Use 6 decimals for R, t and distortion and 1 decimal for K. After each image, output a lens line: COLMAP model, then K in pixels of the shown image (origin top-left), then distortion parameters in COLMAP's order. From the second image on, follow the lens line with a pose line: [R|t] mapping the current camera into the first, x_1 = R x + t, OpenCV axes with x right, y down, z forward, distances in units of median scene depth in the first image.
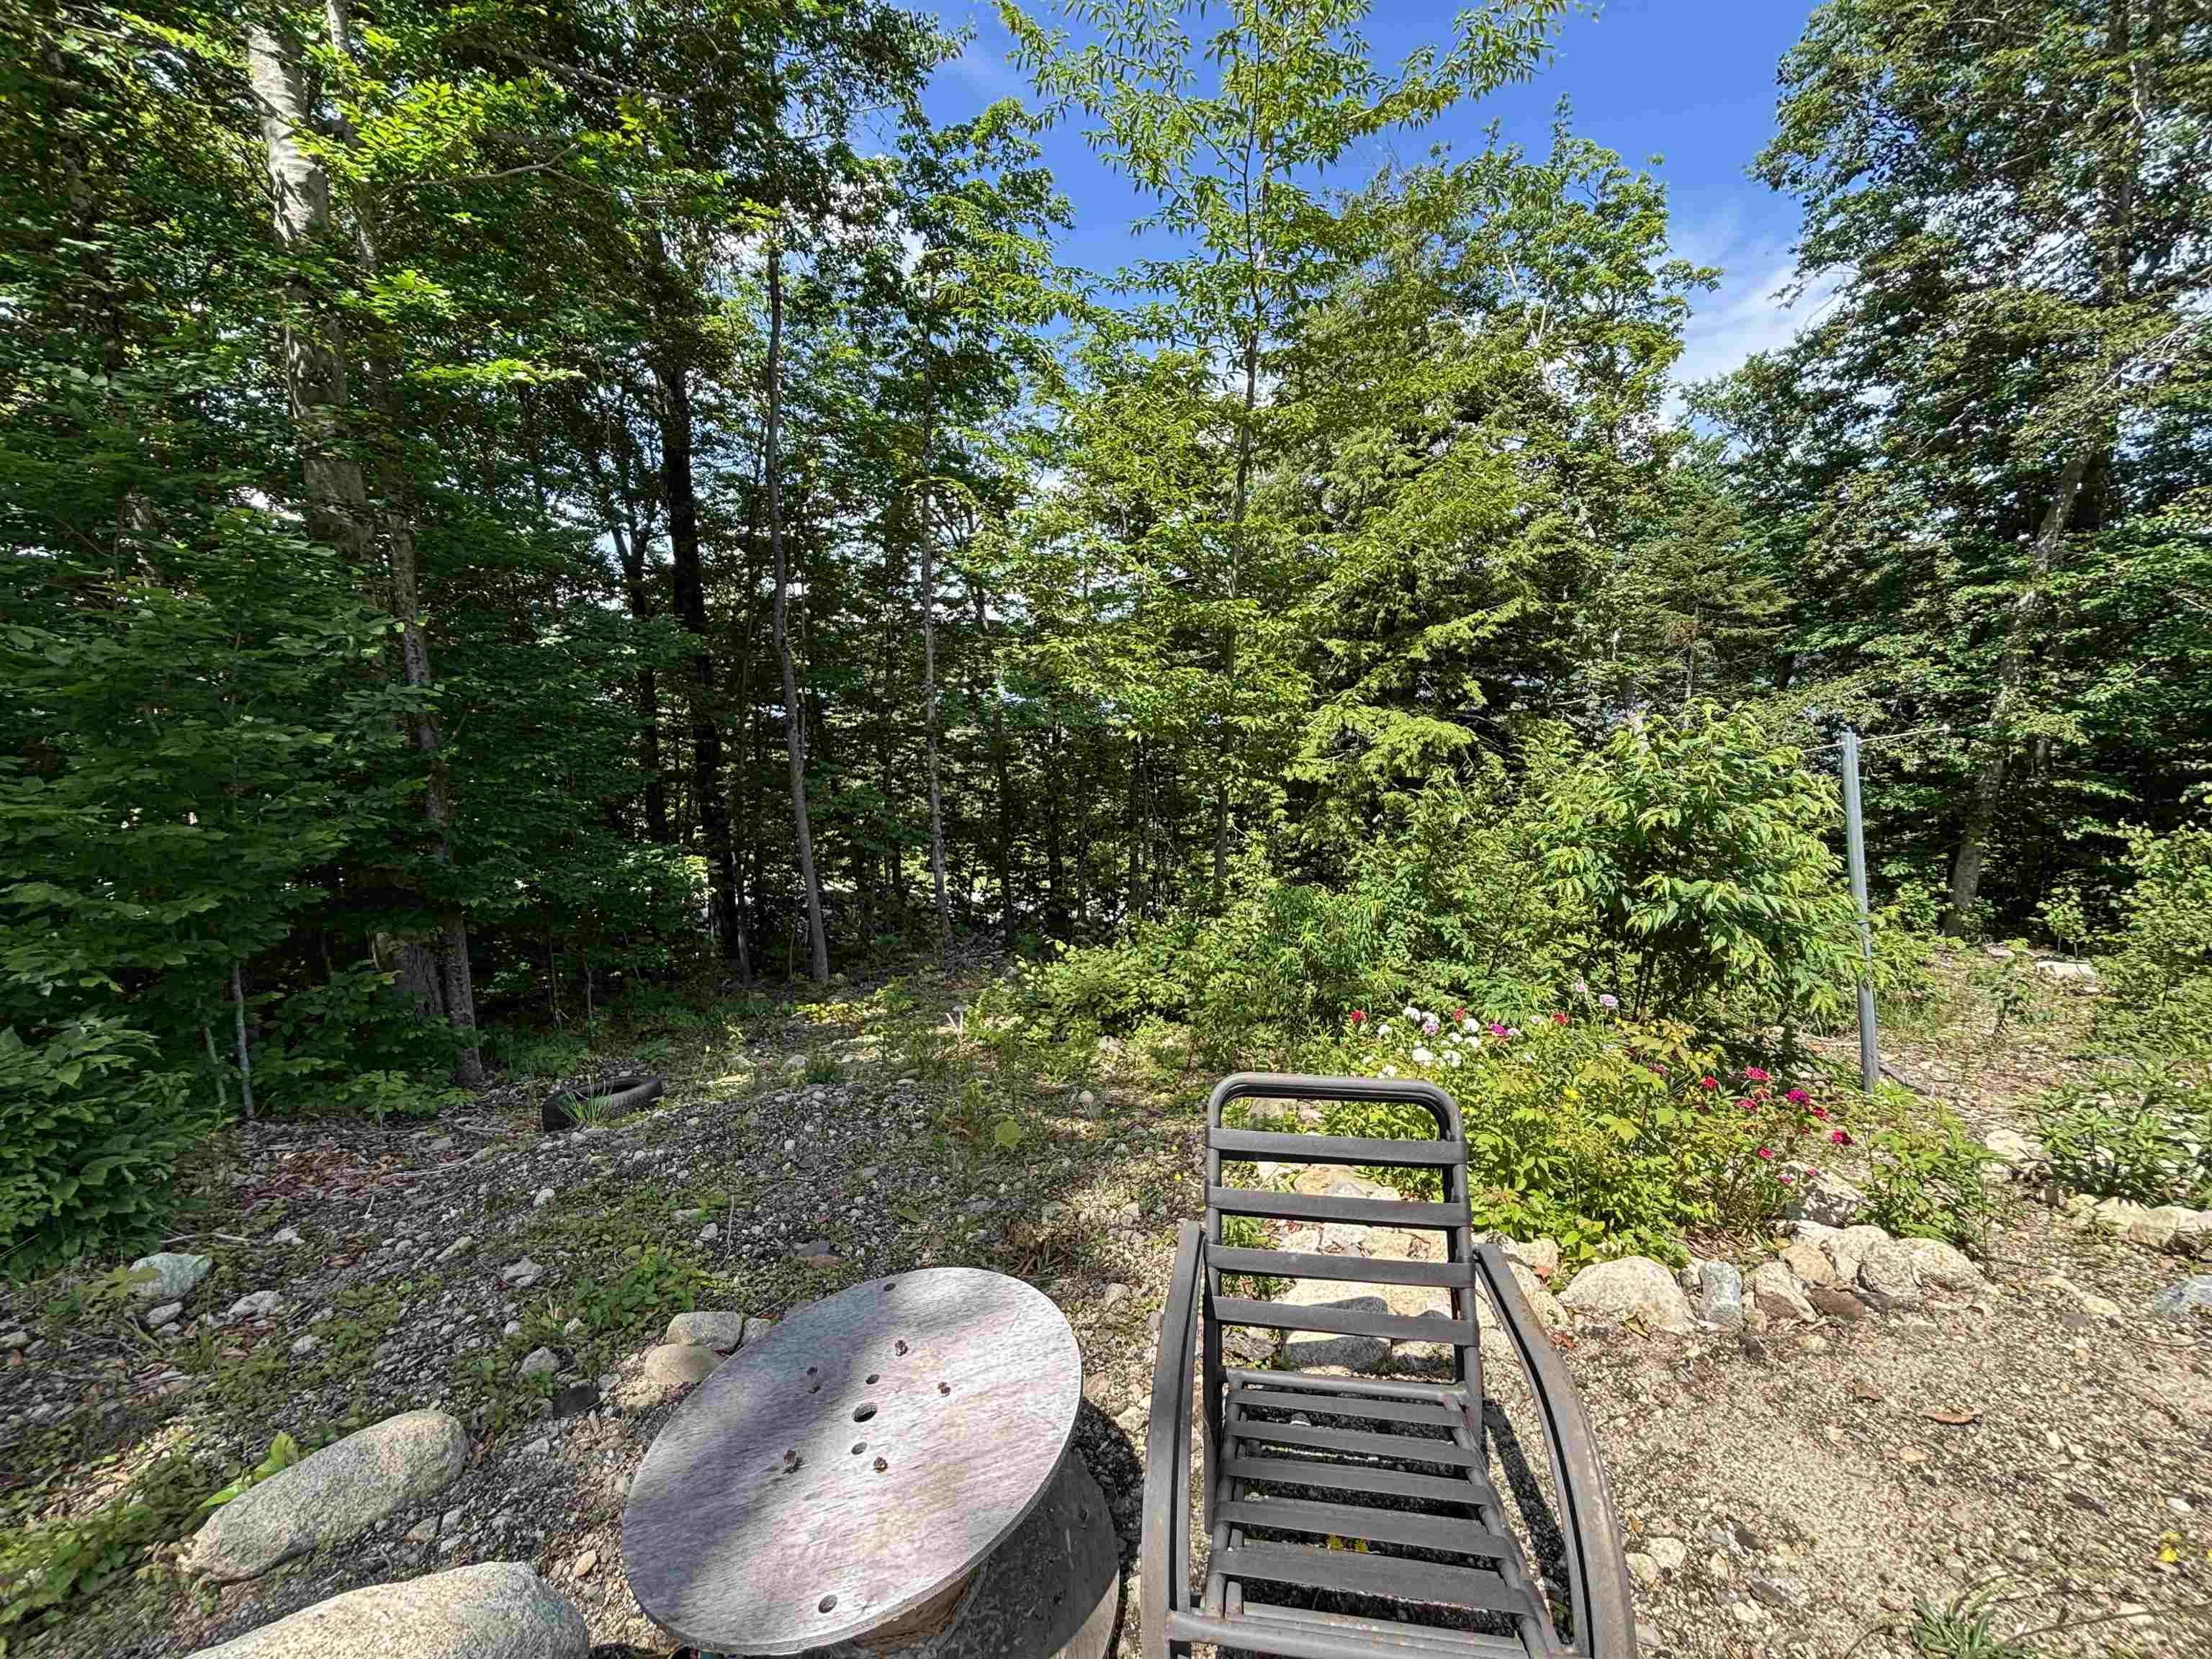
lens RADIAL K [[878.1, 0, 1097.7], [0, 878.1, 824.6], [0, 0, 1]] dist [0.010028, -0.006505]
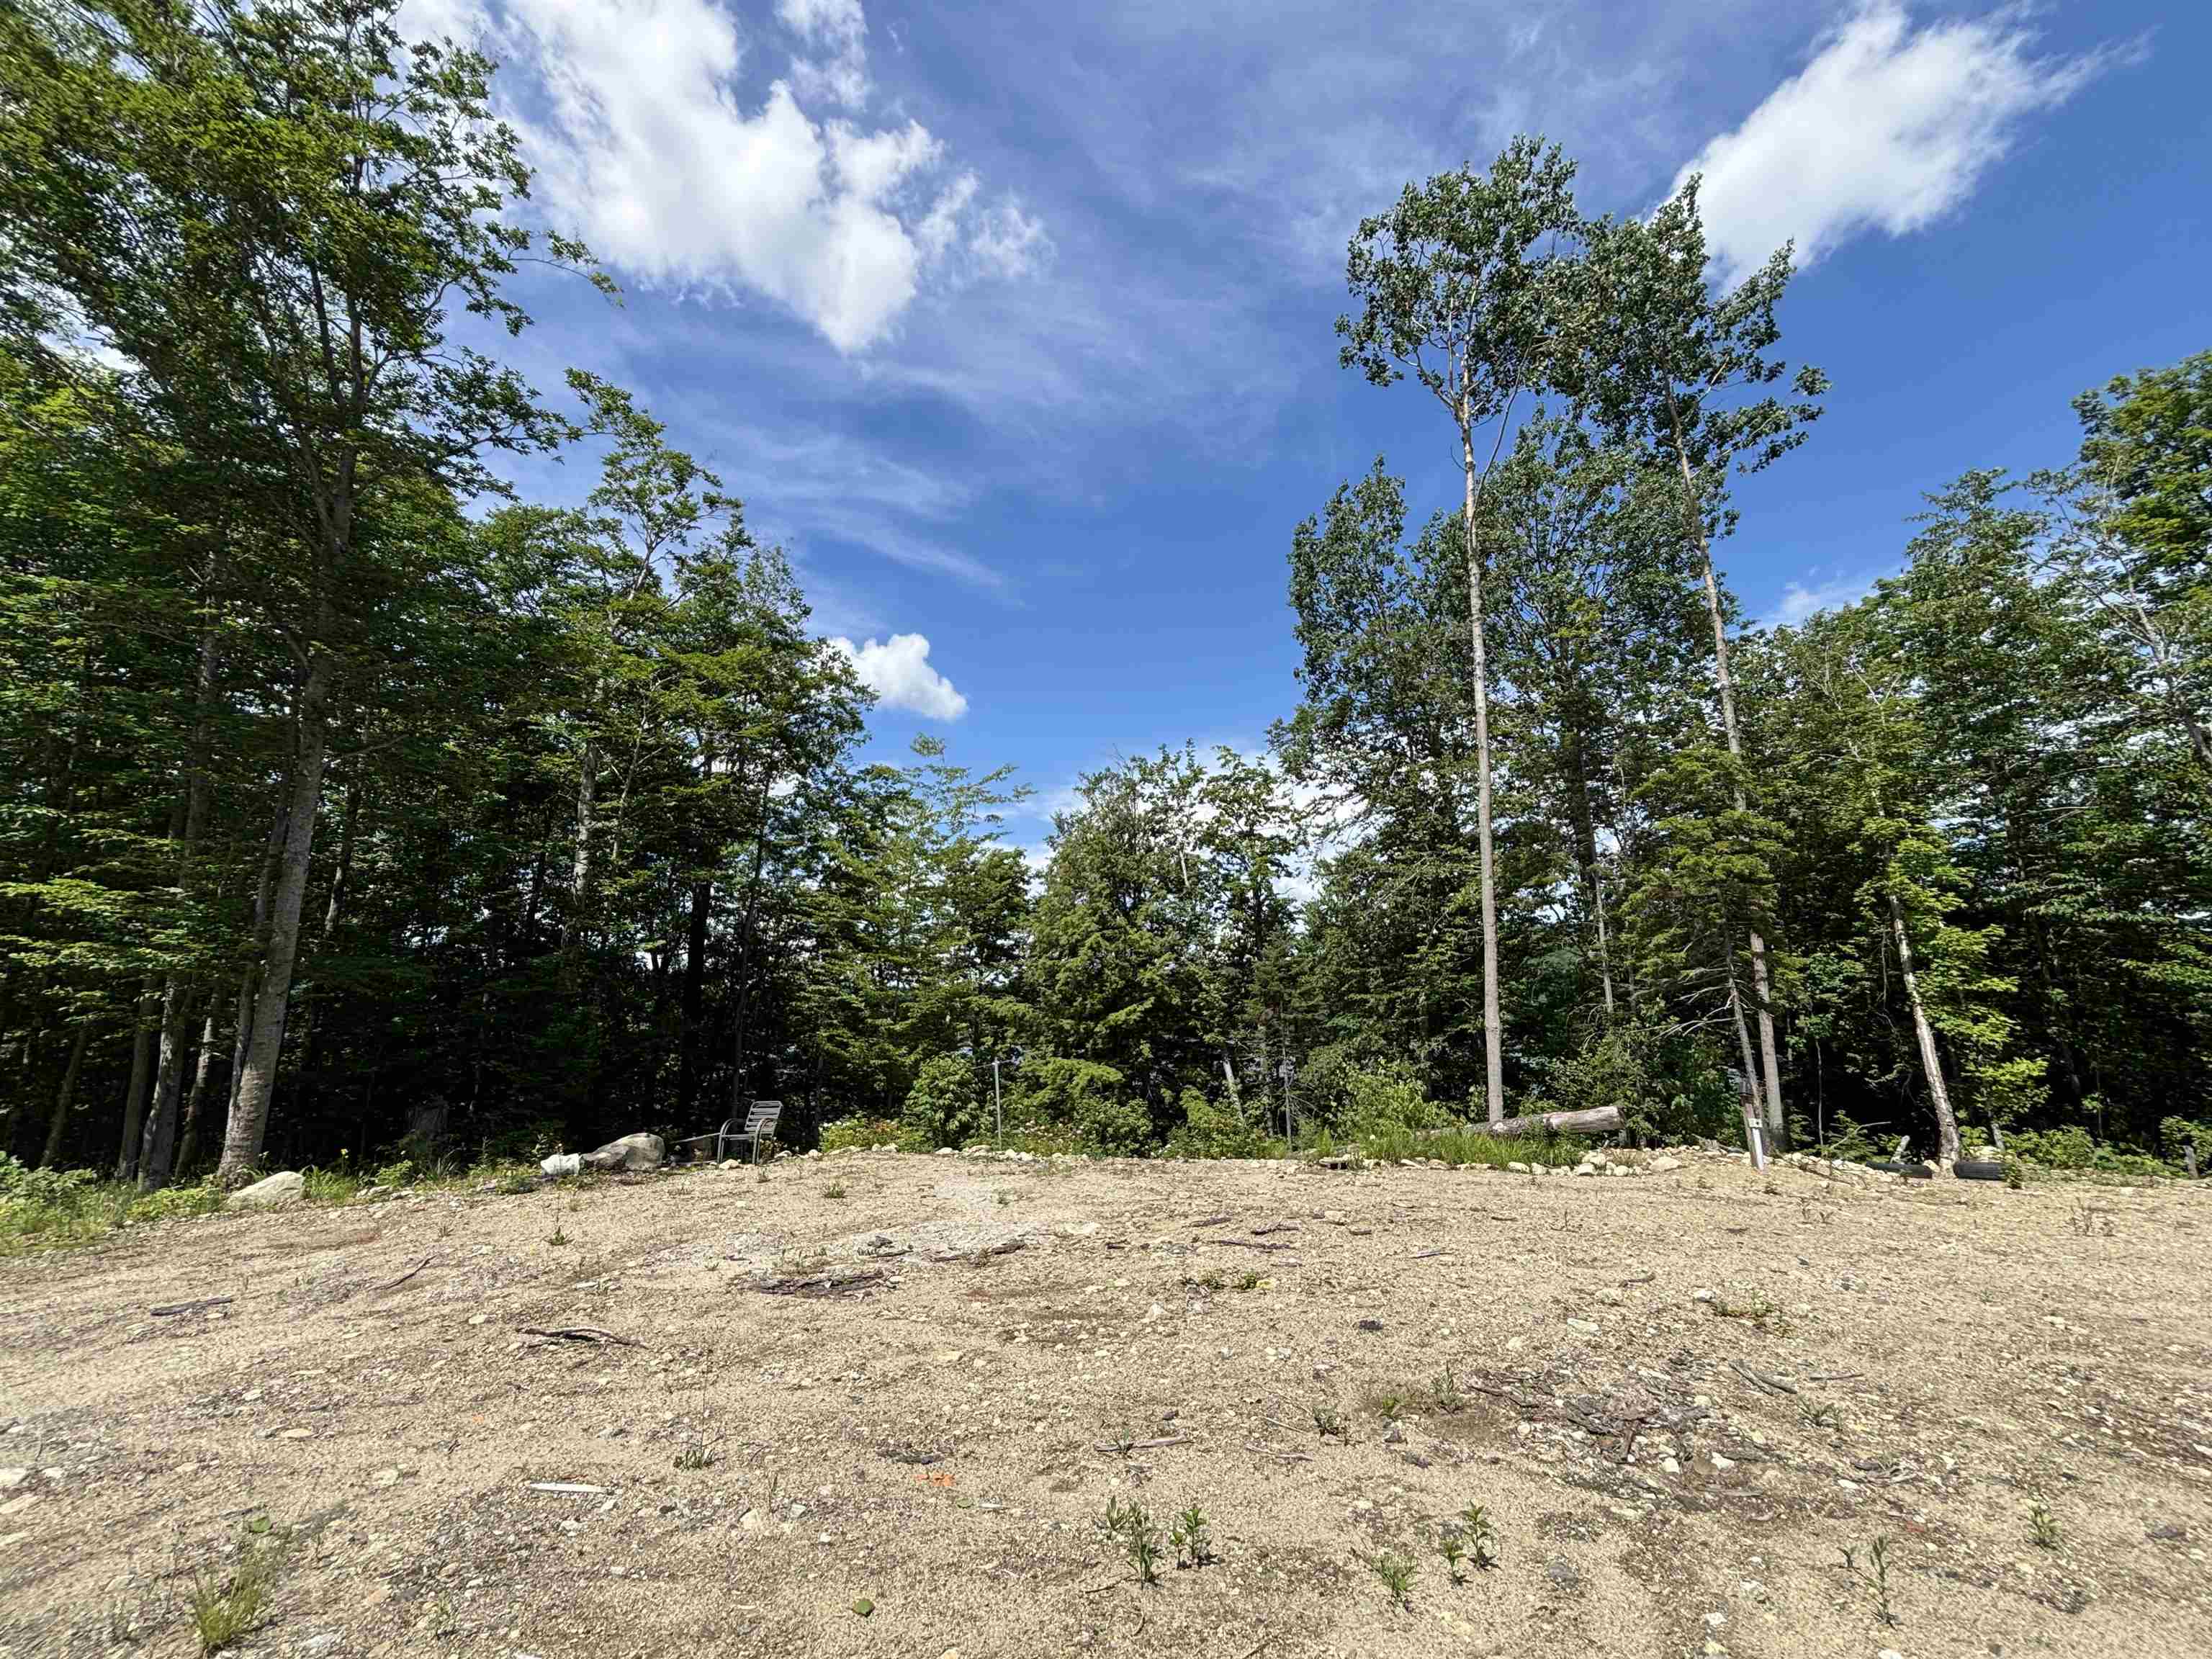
lens RADIAL K [[878.1, 0, 1097.7], [0, 878.1, 824.6], [0, 0, 1]] dist [0.010028, -0.006505]
pose [[0.999992, -0.001609, 0.003578, 0.292220], [0.002881, 0.920301, -0.391201, 0.098544], [-0.002664, 0.391209, 0.920298, -0.656810]]
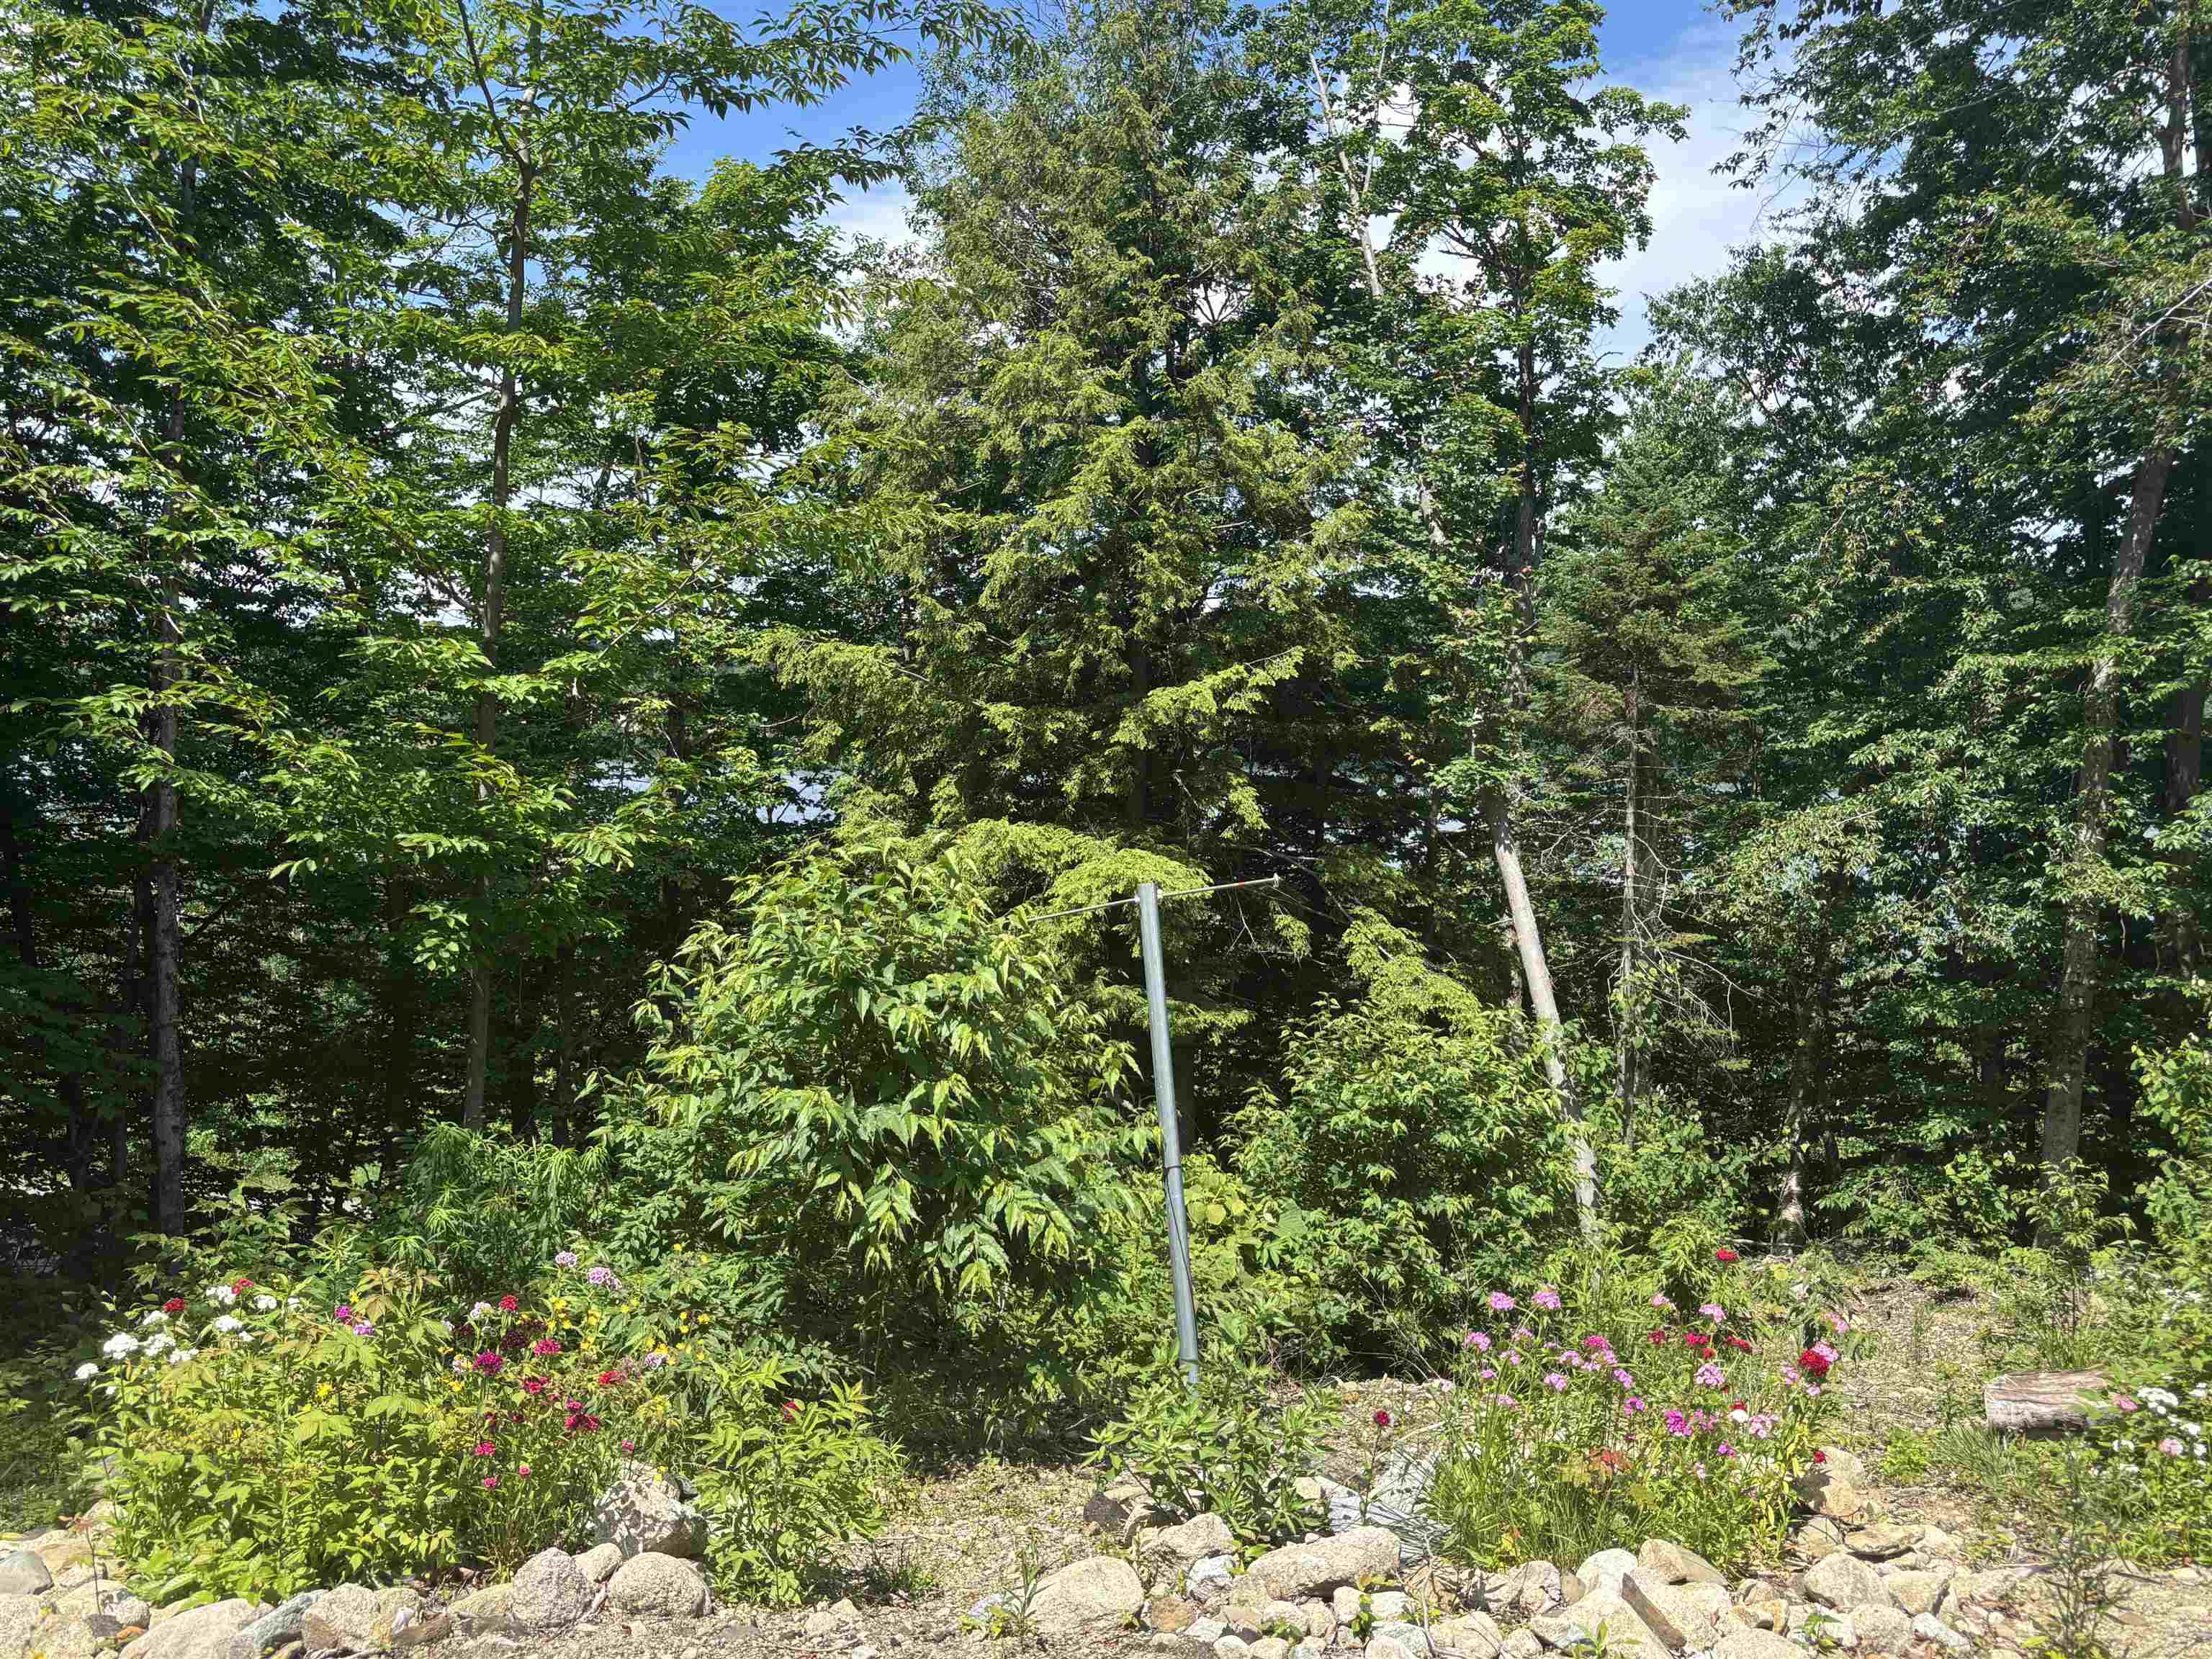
lens RADIAL K [[1831.0, 0, 1112.0], [0, 1831.0, 838.3], [0, 0, 1]] dist [0.035875, -0.008575]
pose [[0.985488, 0.019371, 0.168637, 0.133666], [0.000943, 0.992827, -0.119553, 0.005006], [-0.169743, 0.117977, 0.978401, -0.093810]]
